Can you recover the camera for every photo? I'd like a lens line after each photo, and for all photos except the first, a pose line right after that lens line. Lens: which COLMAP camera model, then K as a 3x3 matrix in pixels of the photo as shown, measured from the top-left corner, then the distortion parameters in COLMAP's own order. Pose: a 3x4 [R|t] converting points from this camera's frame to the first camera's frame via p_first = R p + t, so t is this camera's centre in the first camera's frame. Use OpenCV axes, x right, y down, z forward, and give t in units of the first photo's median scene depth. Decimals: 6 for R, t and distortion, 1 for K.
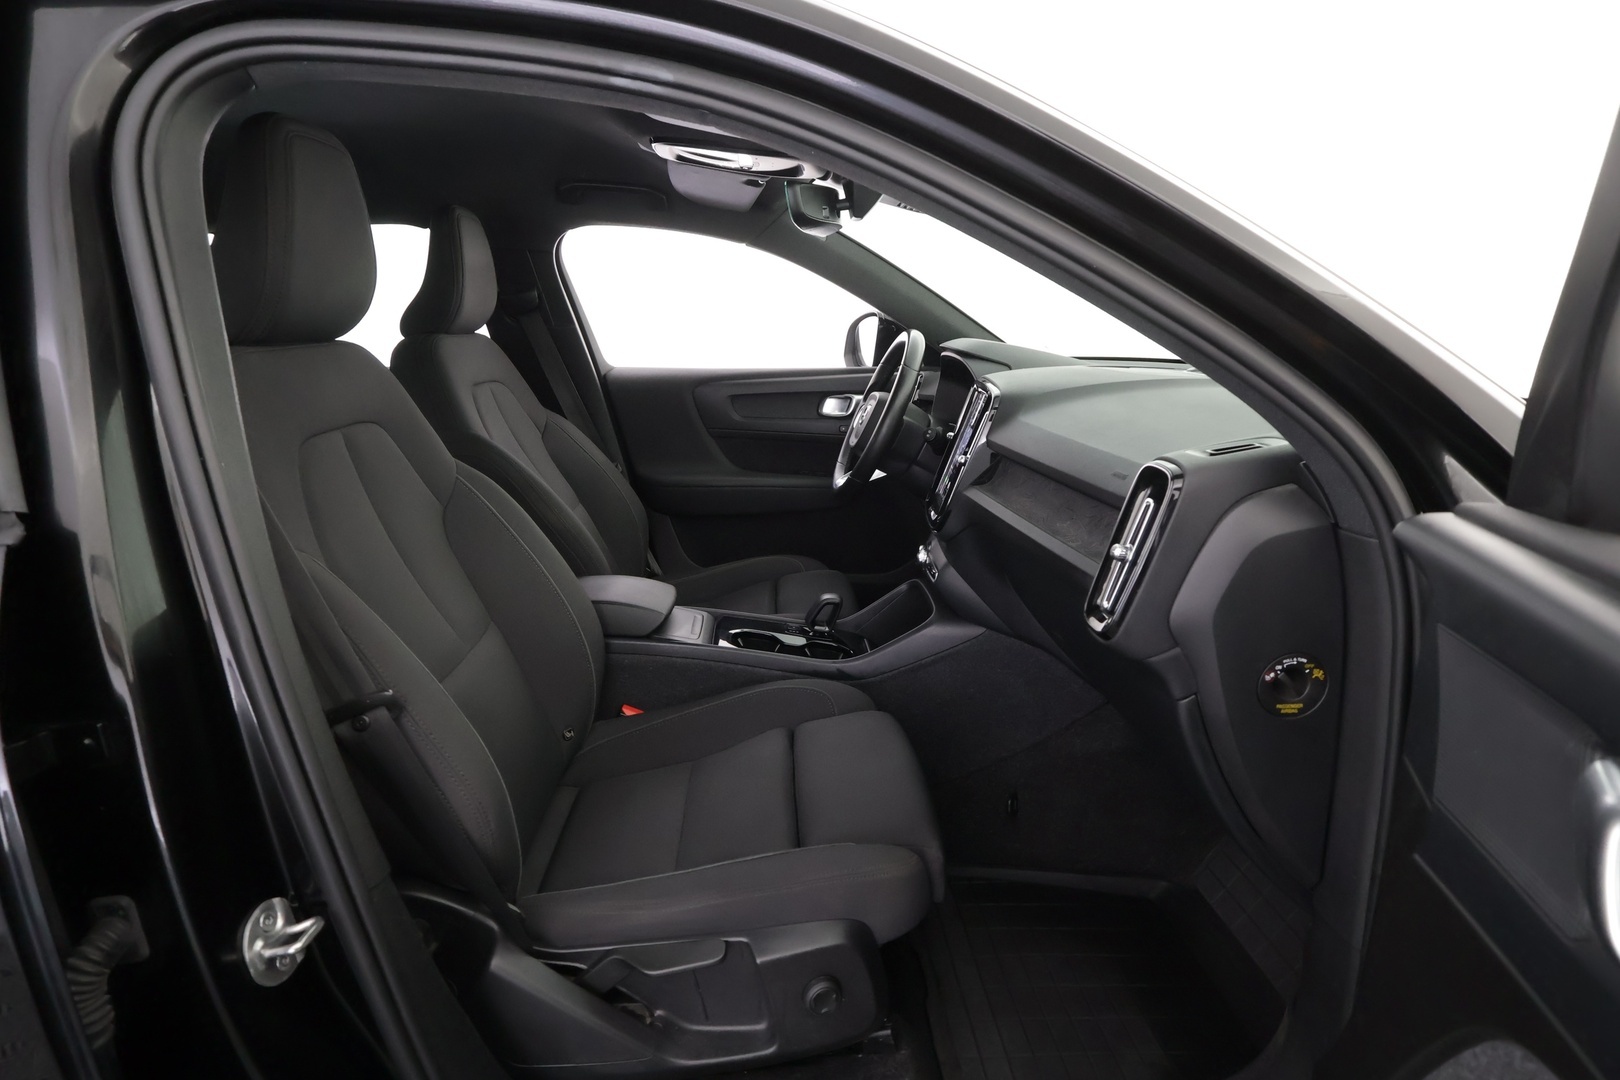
lens RADIAL K [[877.9, 0, 810.1], [0, 877.9, 538.6], [0, 0, 1]] dist [0.003580, 0.000502]
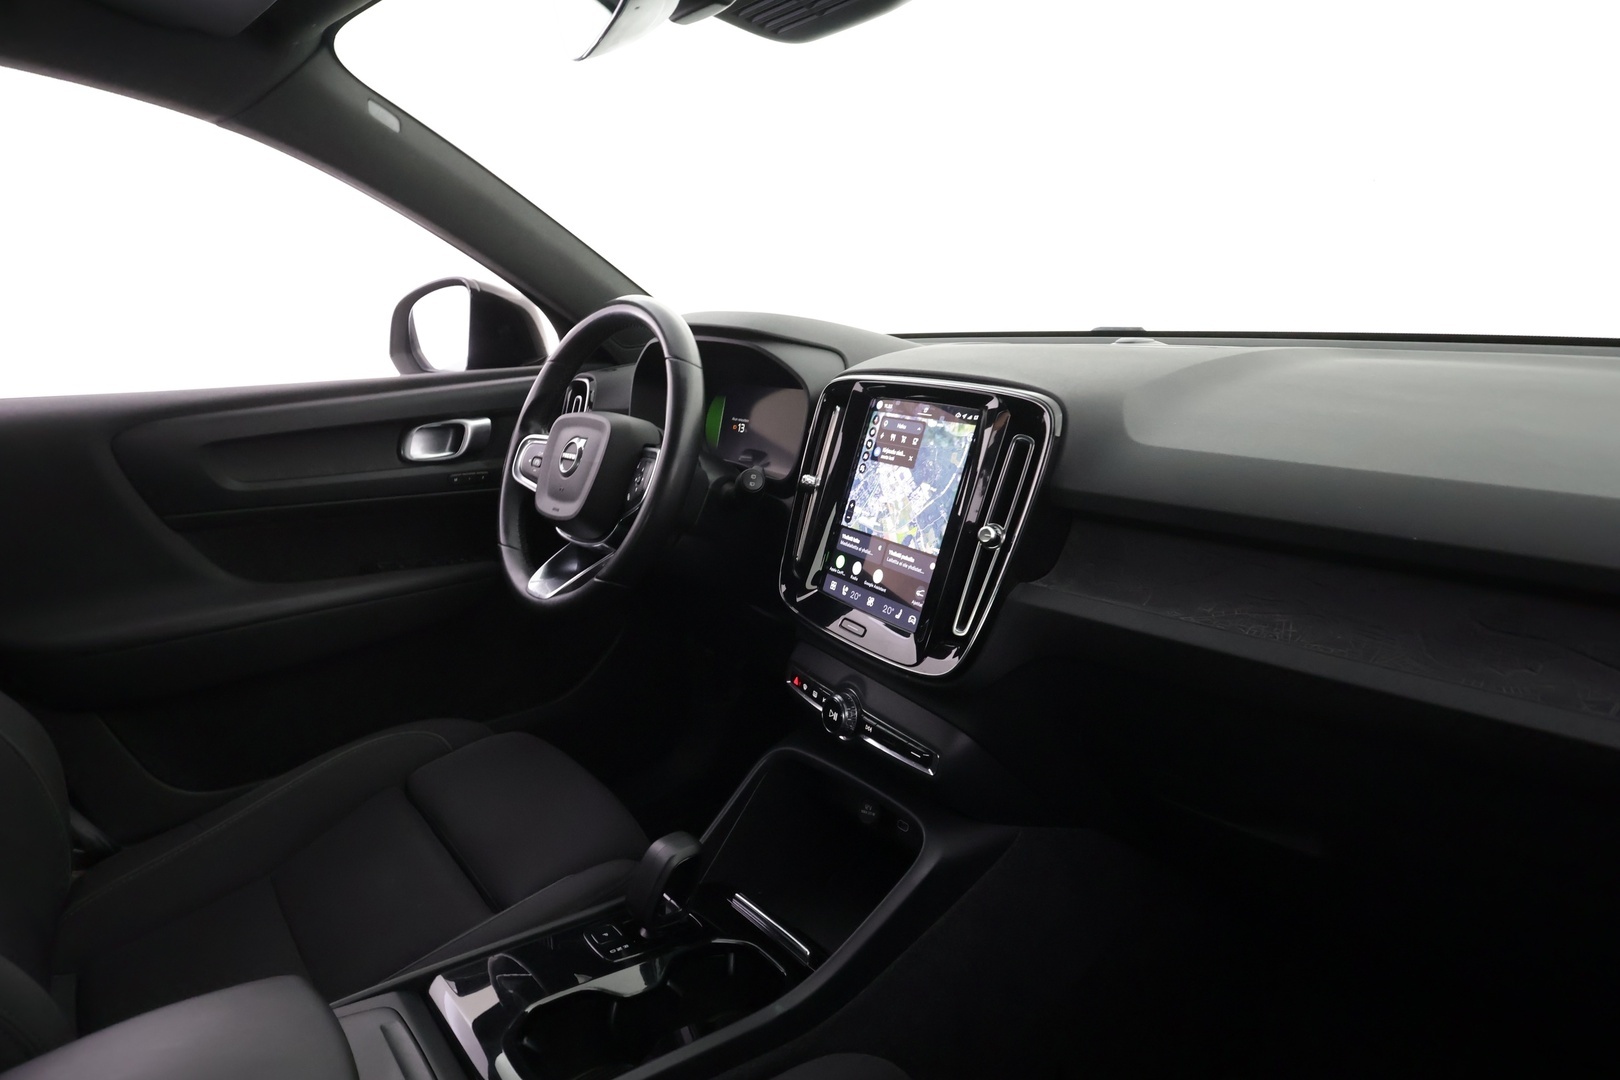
lens RADIAL K [[877.9, 0, 806.4], [0, 877.9, 551.2], [0, 0, 1]] dist [0.003580, 0.000502]
pose [[0.790645, -0.175600, 0.586554, -0.124390], [0.167105, 0.983508, 0.069189, -0.079524], [-0.589030, 0.043312, 0.806949, 0.393503]]
